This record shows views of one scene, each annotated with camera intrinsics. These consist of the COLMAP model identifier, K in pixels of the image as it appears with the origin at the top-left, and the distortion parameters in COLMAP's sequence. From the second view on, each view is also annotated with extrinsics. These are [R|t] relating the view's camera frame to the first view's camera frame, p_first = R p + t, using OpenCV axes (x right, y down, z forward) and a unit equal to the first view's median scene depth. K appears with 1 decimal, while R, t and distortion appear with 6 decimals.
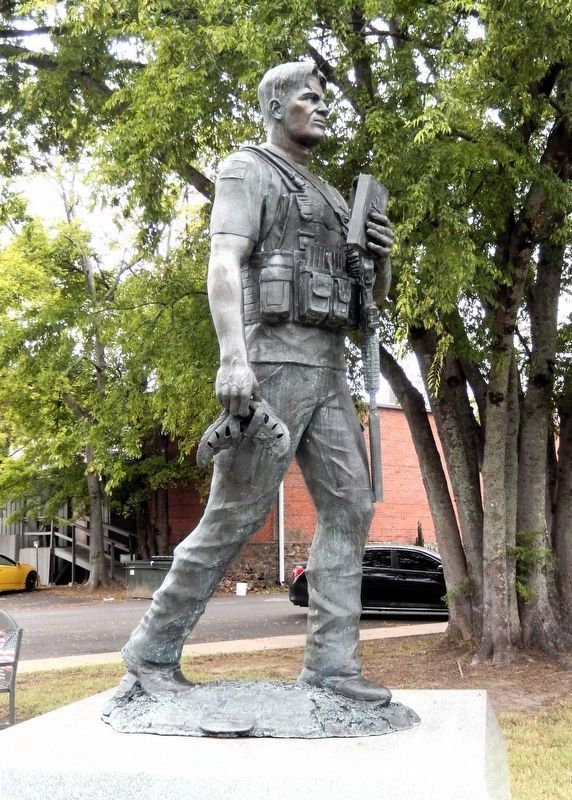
lens RADIAL K [[1035.1, 0, 286.2], [0, 1035.1, 400.6], [0, 0, 1]] dist [-0.018735, 0.000000]
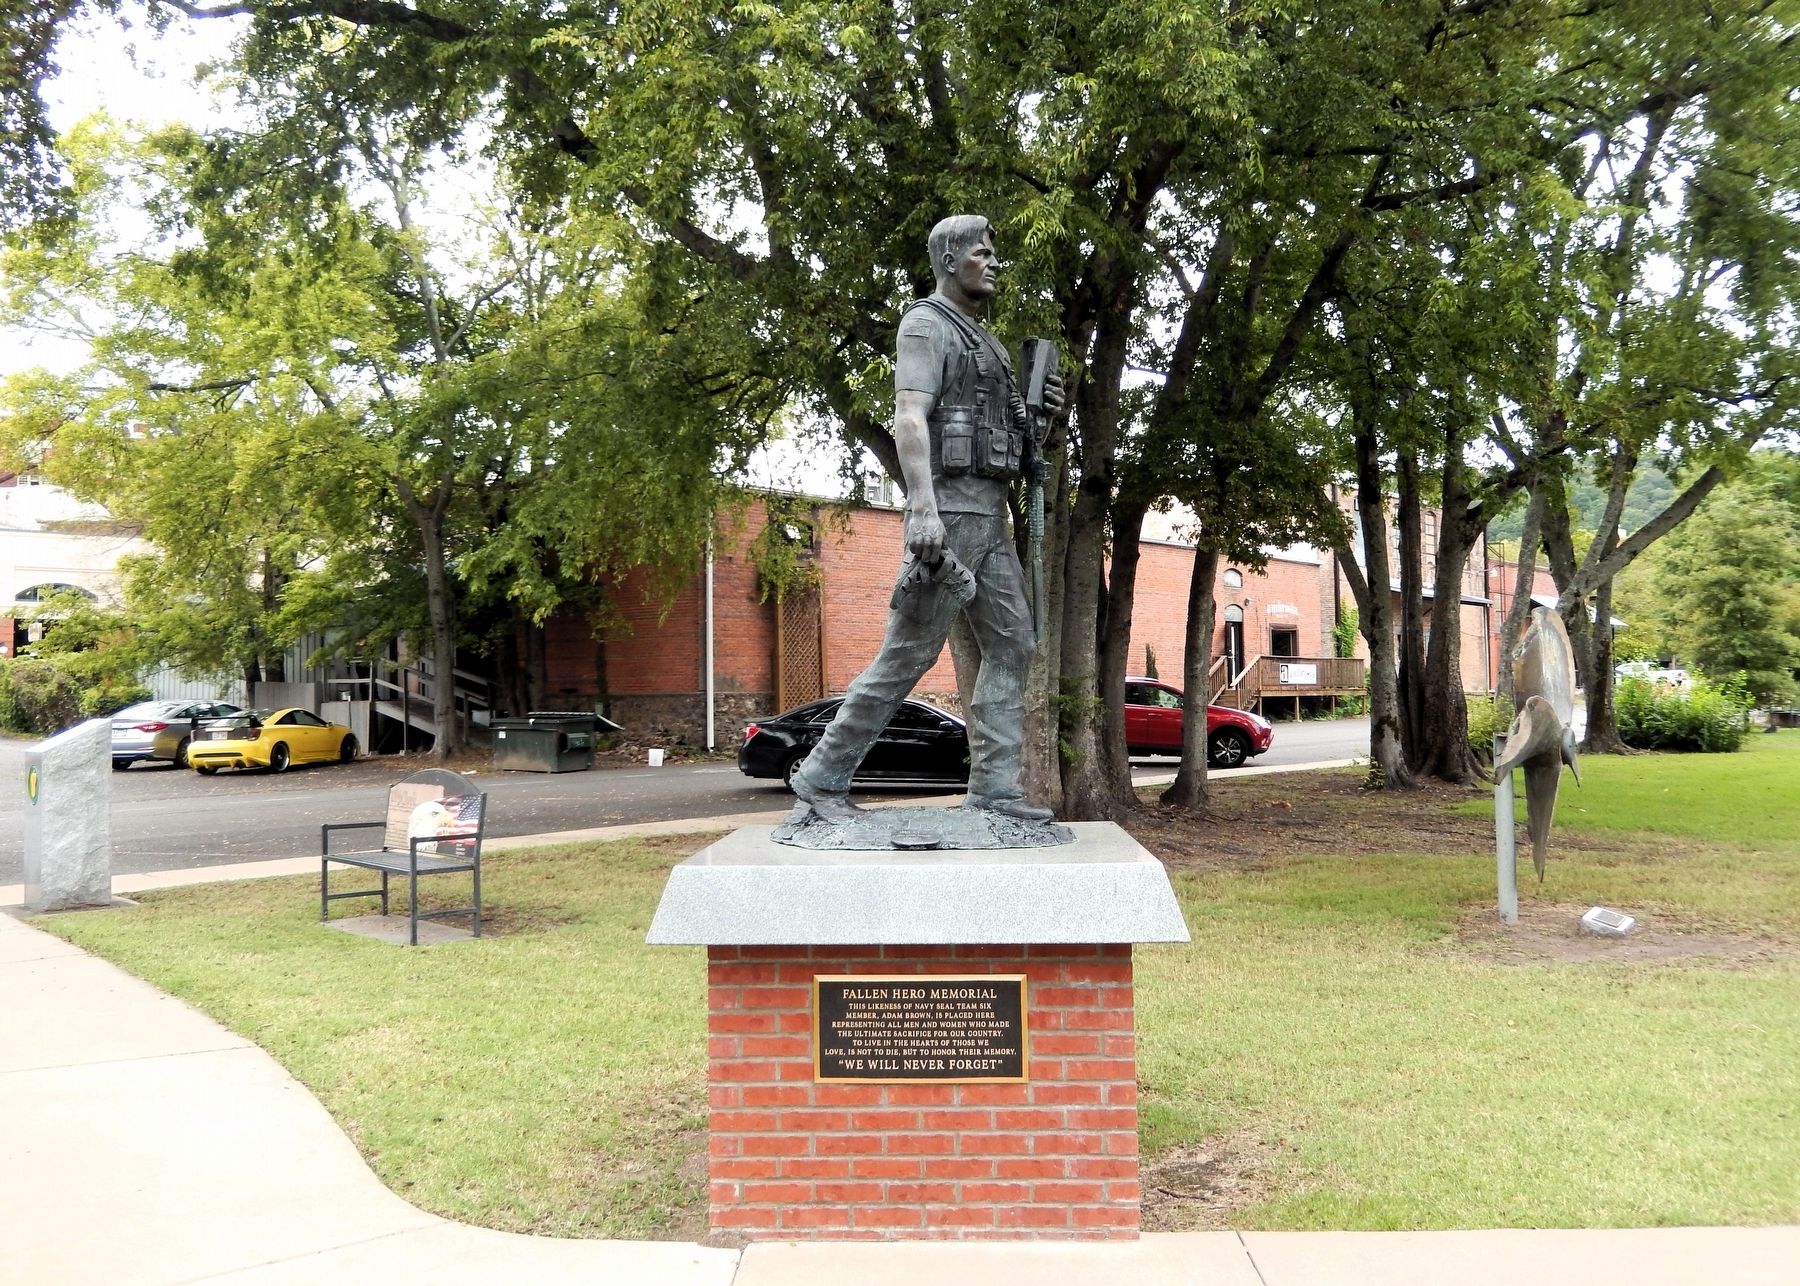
lens RADIAL K [[1495.5, 0, 898.4], [0, 1495.5, 639.8], [0, 0, 1]] dist [0.002130, -0.007079]
pose [[0.990468, 0.004491, 0.137668, -0.262151], [-0.018173, 0.994992, 0.098290, -0.052467], [-0.136537, -0.099855, 0.985589, -0.499342]]
